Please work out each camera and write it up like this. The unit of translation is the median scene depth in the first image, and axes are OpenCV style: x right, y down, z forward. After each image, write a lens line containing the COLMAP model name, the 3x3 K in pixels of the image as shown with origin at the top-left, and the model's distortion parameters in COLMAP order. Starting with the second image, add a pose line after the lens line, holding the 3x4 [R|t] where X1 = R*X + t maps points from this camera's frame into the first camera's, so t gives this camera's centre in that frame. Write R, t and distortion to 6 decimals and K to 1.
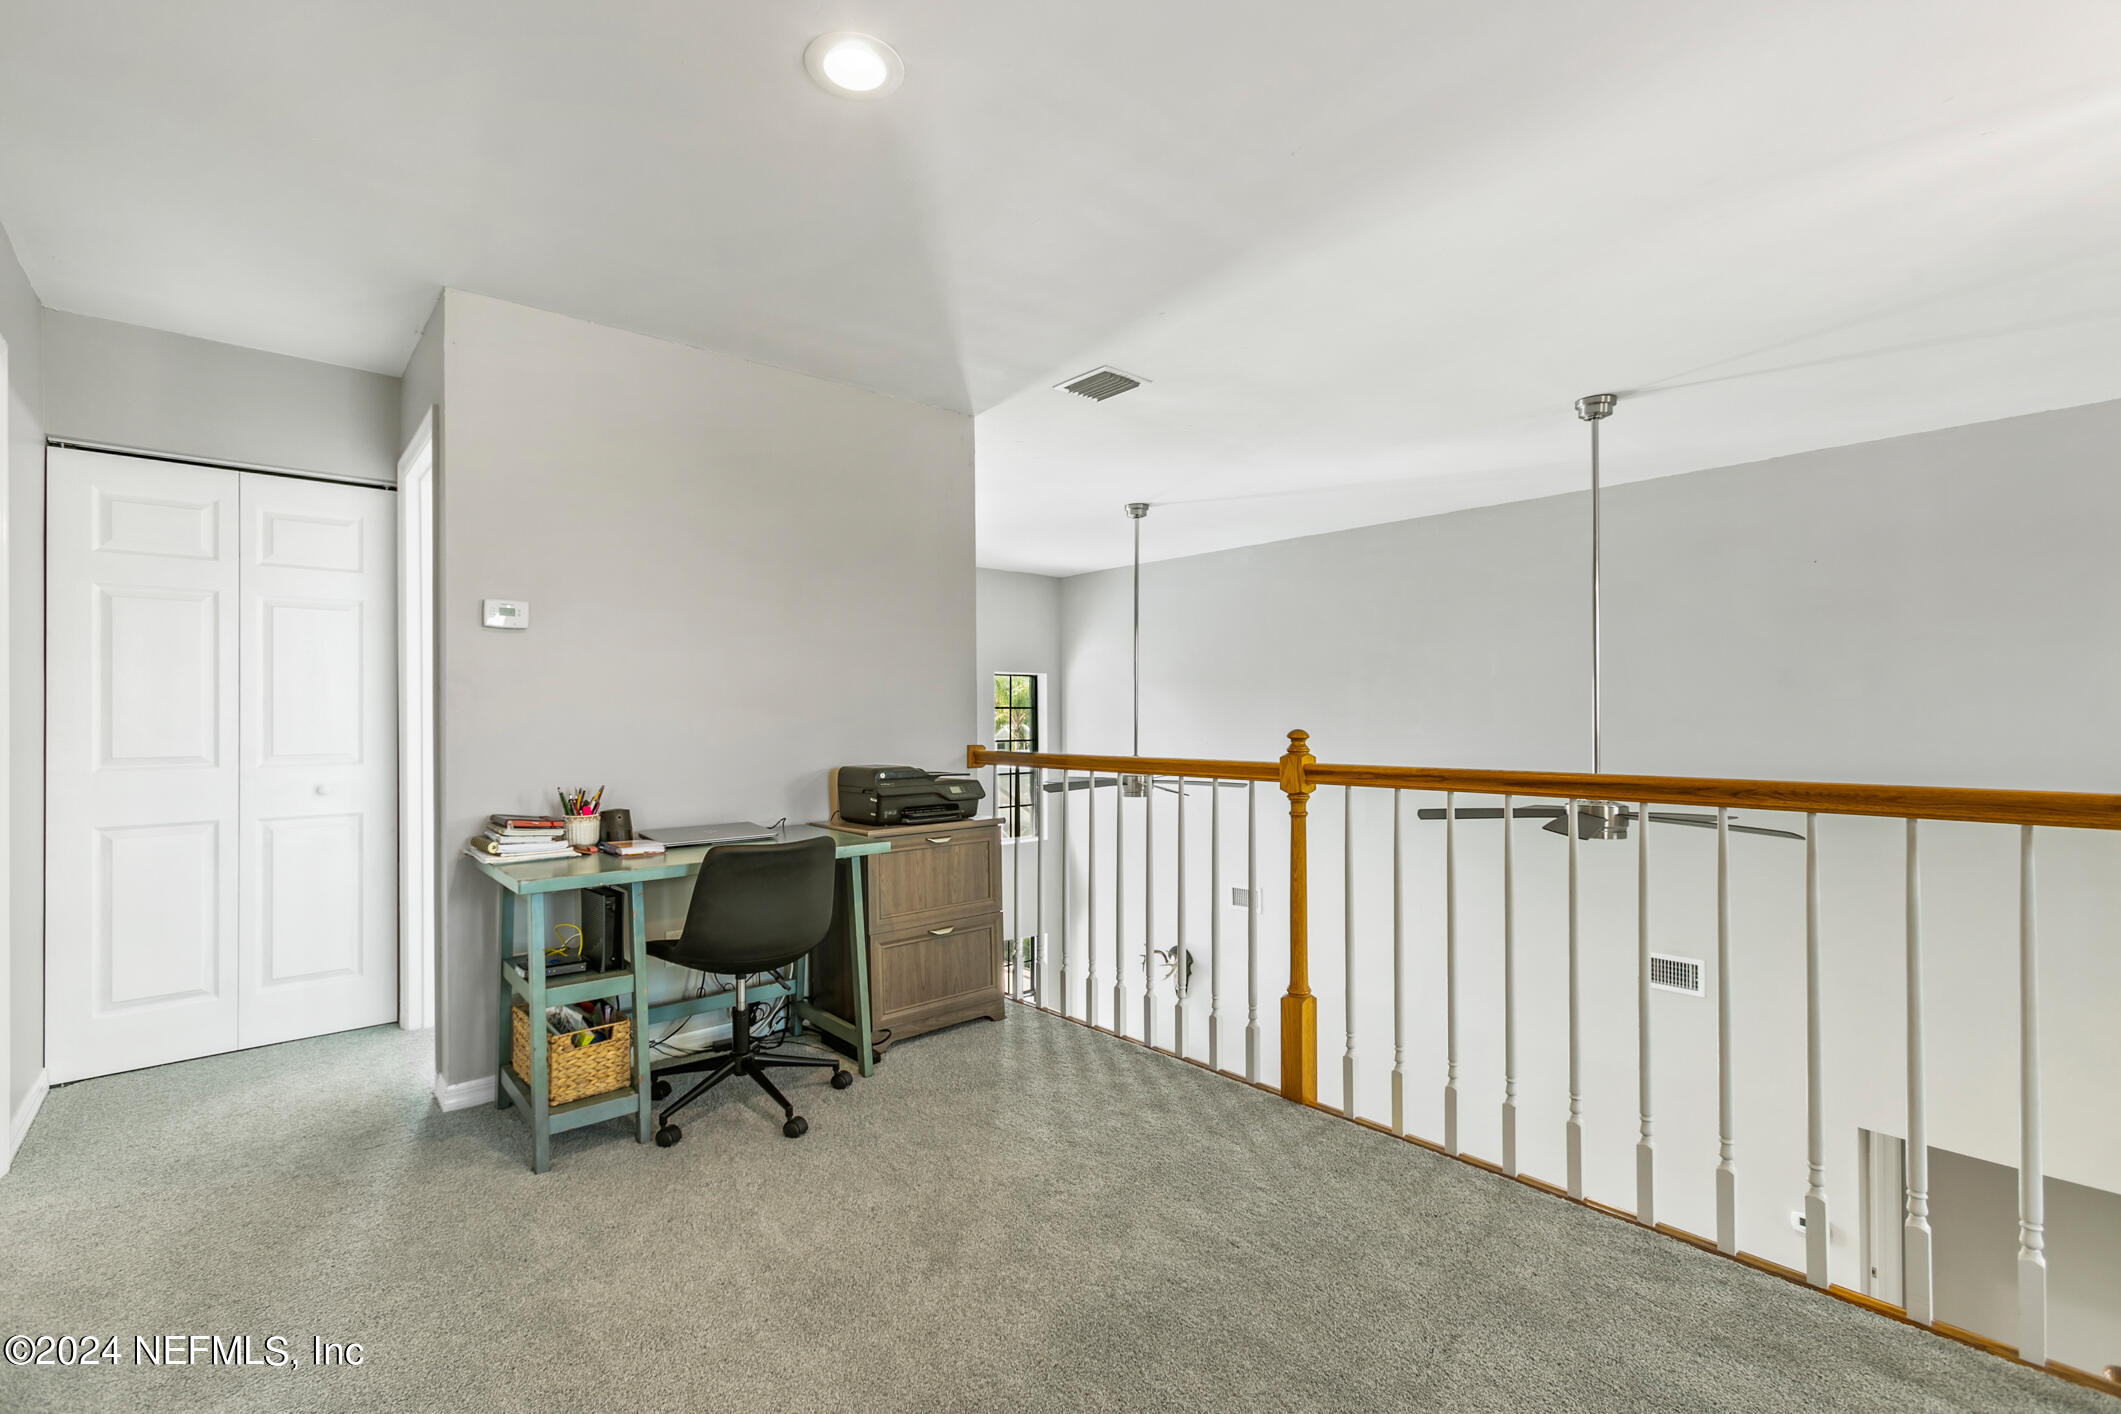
lens RADIAL K [[955.3, 0, 1065.3], [0, 955.3, 704.7], [0, 0, 1]] dist [-0.008176, 0.005947]
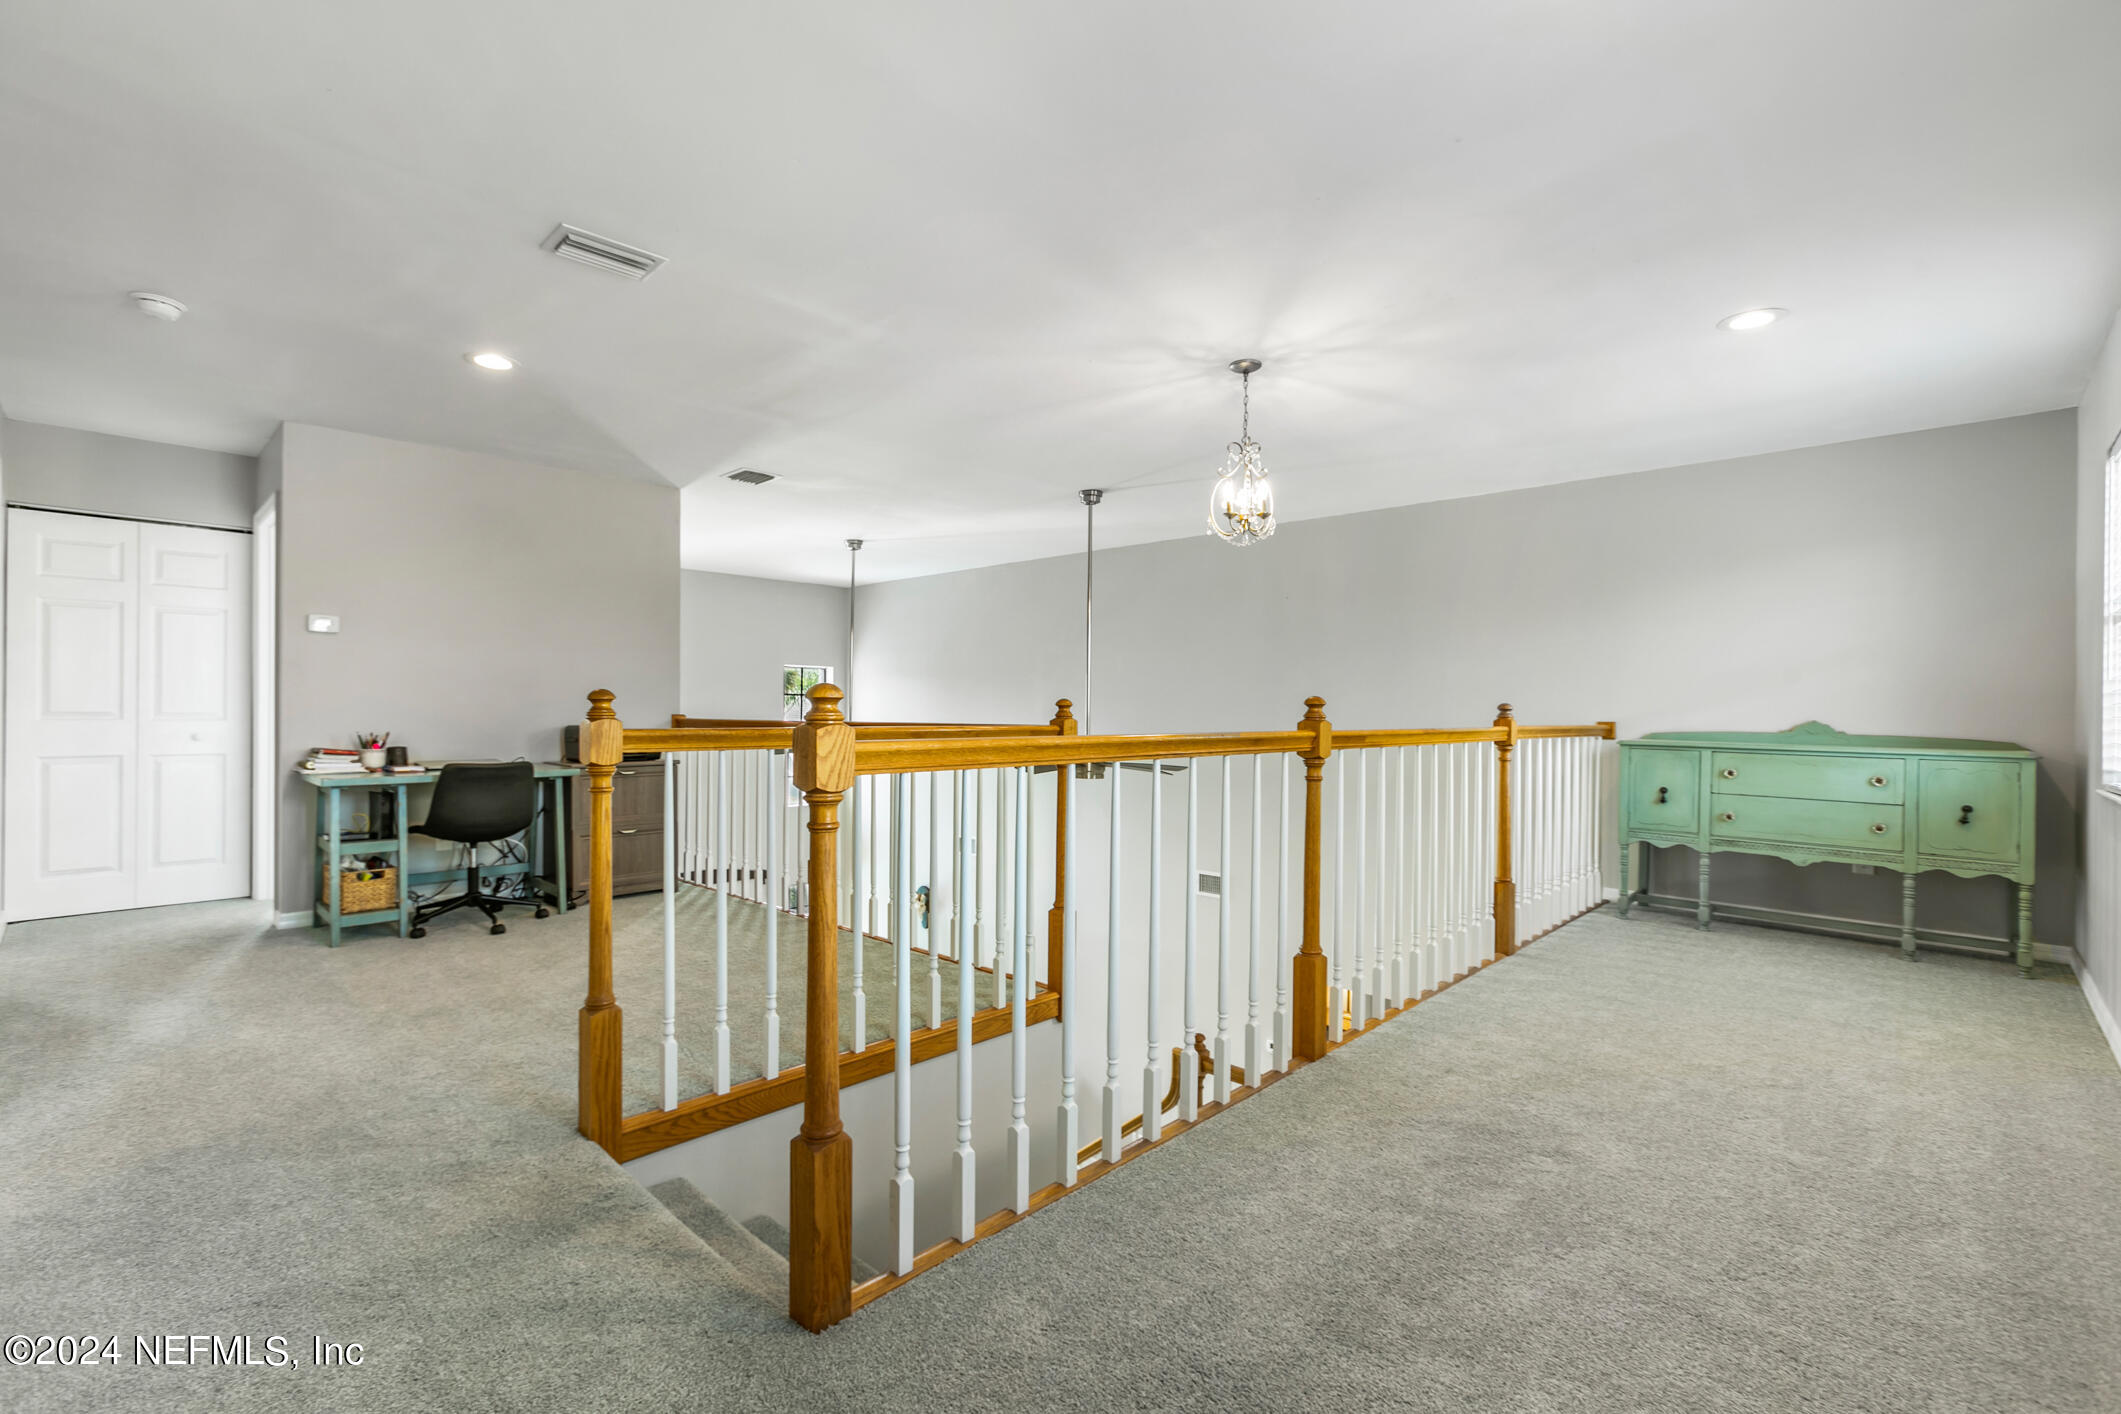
lens RADIAL K [[955.3, 0, 1067.6], [0, 955.3, 705.2], [0, 0, 1]] dist [-0.008176, 0.005947]
pose [[0.996022, 0.011998, 0.088297, 0.417860], [-0.012531, 0.999906, 0.005482, 0.014631], [-0.088223, -0.006566, 0.996079, -0.568060]]
